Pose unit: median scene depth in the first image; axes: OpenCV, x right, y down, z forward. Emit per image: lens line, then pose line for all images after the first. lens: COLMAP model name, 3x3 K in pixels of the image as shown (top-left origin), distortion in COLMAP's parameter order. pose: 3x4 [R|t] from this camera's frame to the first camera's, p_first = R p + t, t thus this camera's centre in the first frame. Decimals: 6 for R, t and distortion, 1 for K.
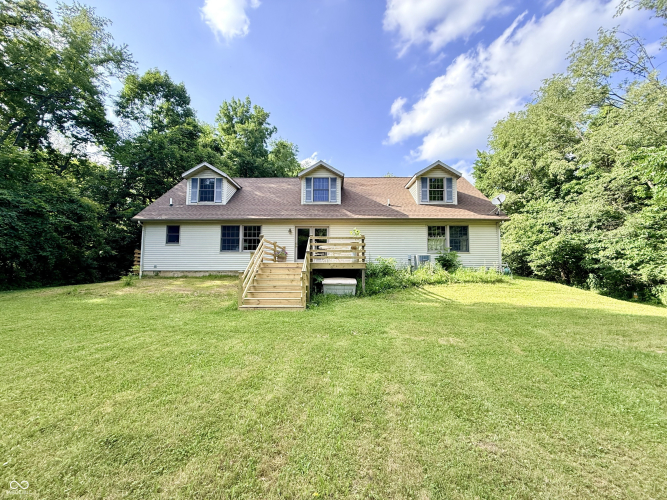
lens RADIAL K [[270.0, 0, 331.9], [0, 270.0, 250.8], [0, 0, 1]] dist [-0.002028, -0.000052]
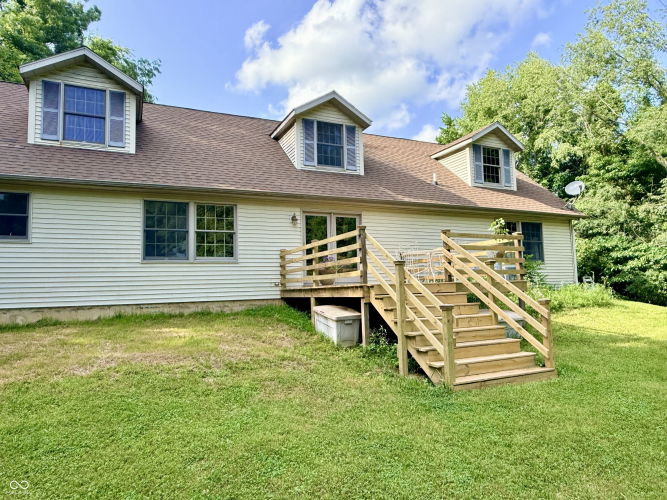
lens RADIAL K [[427.8, 0, 333.6], [0, 427.8, 250.9], [0, 0, 1]] dist [0.003945, -0.000200]
pose [[0.909385, 0.011719, 0.415790, -0.414529], [-0.003876, 0.999798, -0.019702, 0.000604], [-0.415937, 0.016305, 0.909247, 0.243081]]
